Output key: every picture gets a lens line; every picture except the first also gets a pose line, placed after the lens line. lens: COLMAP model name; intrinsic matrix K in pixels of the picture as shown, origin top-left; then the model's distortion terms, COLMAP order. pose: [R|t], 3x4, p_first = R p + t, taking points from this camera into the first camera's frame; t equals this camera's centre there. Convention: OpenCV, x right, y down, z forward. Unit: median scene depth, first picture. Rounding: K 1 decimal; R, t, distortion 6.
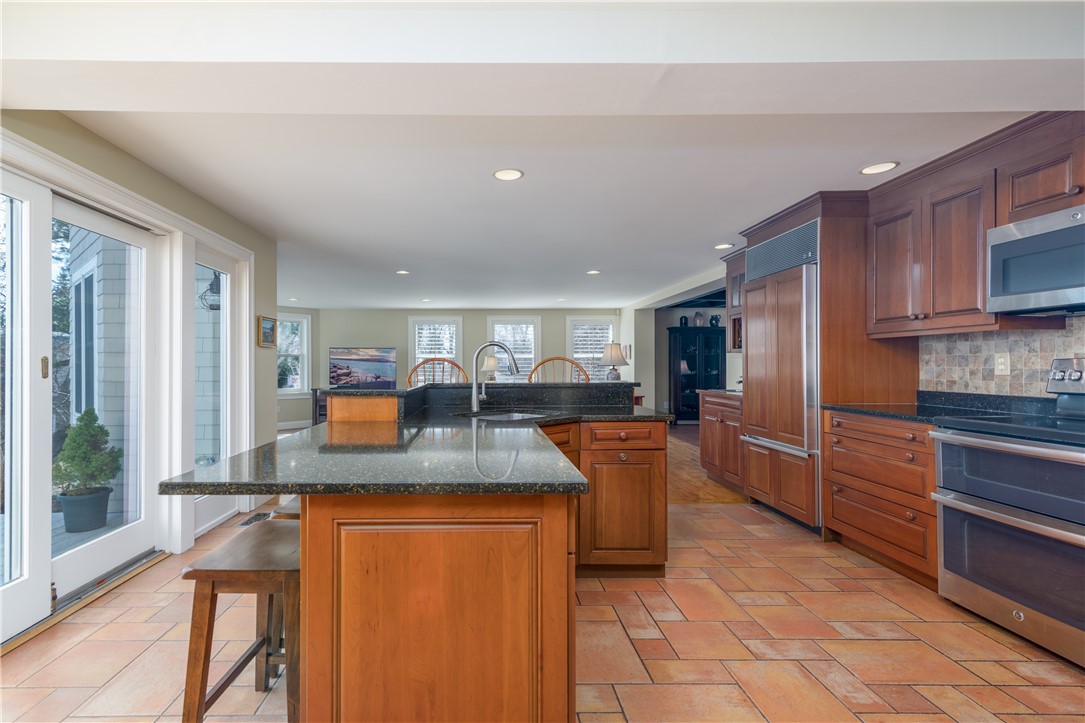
lens RADIAL K [[494.2, 0, 495.9], [0, 494.2, 365.2], [0, 0, 1]] dist [0.015222, -0.001660]
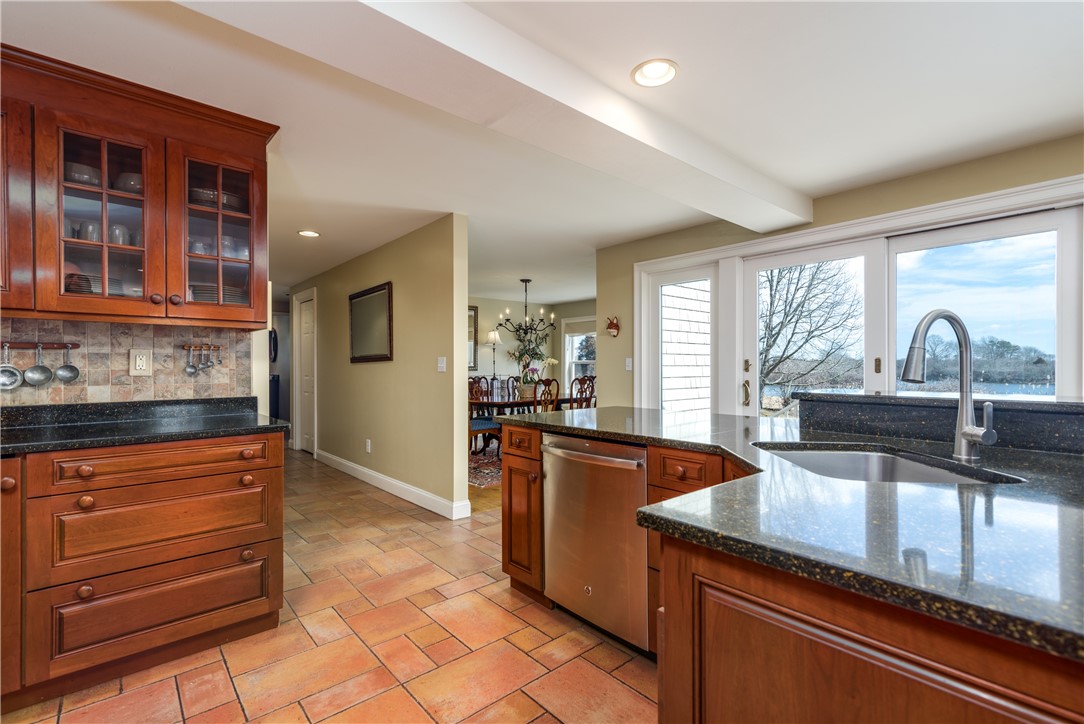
lens RADIAL K [[493.7, 0, 548.9], [0, 493.7, 366.6], [0, 0, 1]] dist [0.015222, -0.001660]
pose [[-0.756269, 0.002205, -0.654257, 0.530916], [0.003336, 0.999994, -0.000487, 0.002551], [0.654252, -0.002551, -0.756272, 1.033101]]
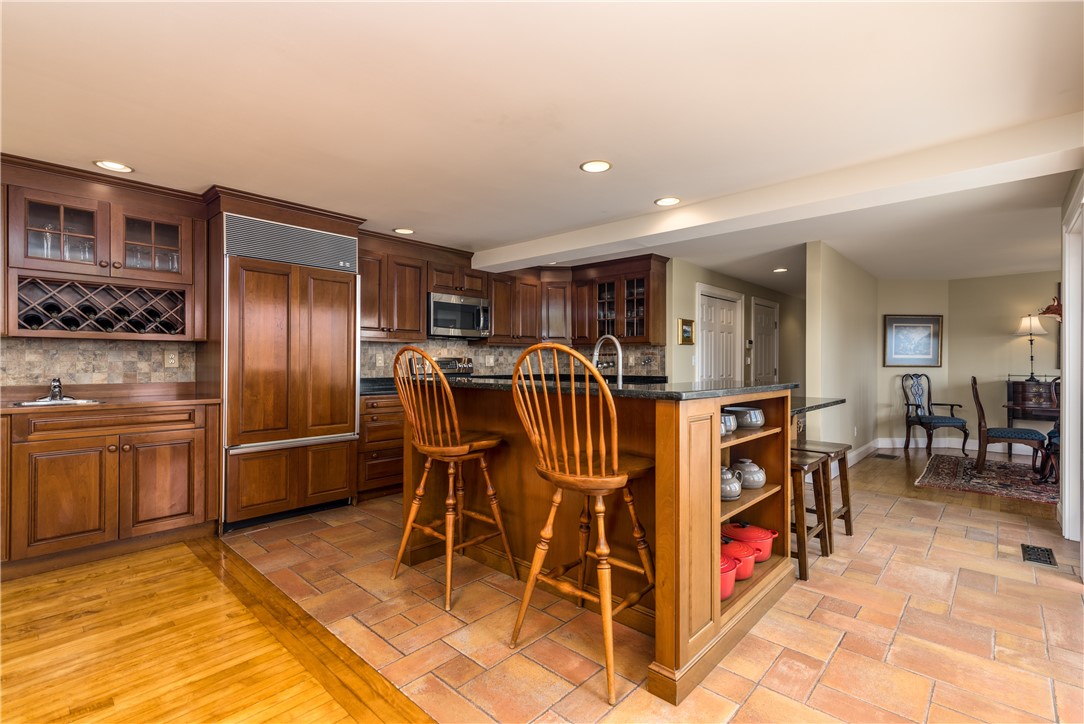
lens RADIAL K [[493.7, 0, 543.5], [0, 493.7, 363.0], [0, 0, 1]] dist [0.015222, -0.001660]
pose [[-0.720232, -0.001709, 0.693732, -0.533379], [-0.002594, 0.999997, -0.000230, 0.005730], [-0.693729, -0.001965, -0.720234, 1.630272]]
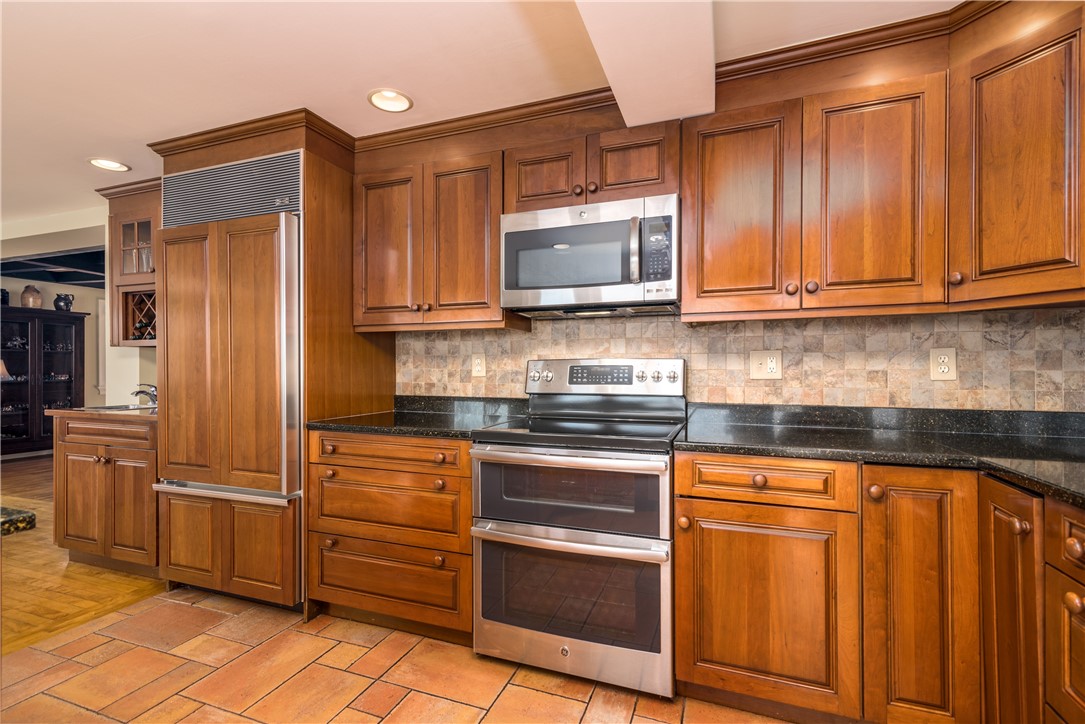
lens RADIAL K [[494.2, 0, 546.2], [0, 494.2, 369.3], [0, 0, 1]] dist [0.015222, -0.001660]
pose [[0.363600, -0.000697, 0.931555, 0.144412], [-0.001133, 0.999999, 0.001190, 0.003882], [-0.931555, -0.001488, 0.363598, 0.465511]]
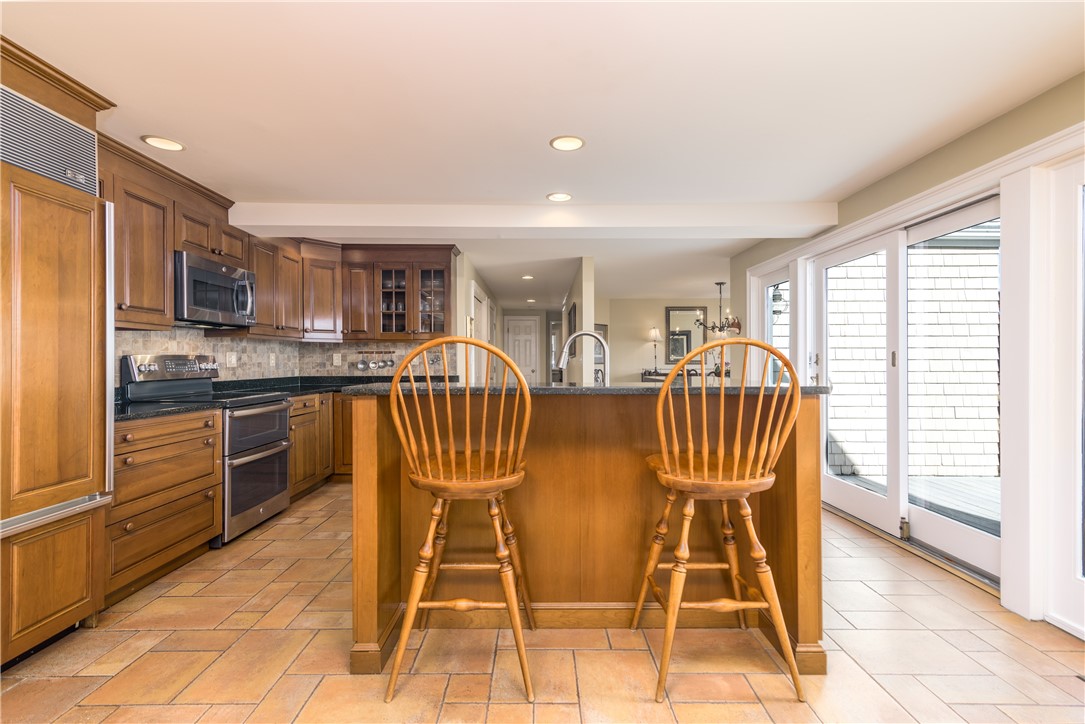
lens RADIAL K [[494.2, 0, 538.6], [0, 494.2, 365.5], [0, 0, 1]] dist [0.015222, -0.001660]
pose [[-0.999846, 0.002143, 0.017425, 0.060336], [0.002272, 0.999970, 0.007359, 0.005802], [-0.017409, 0.007398, -0.999821, 1.734259]]
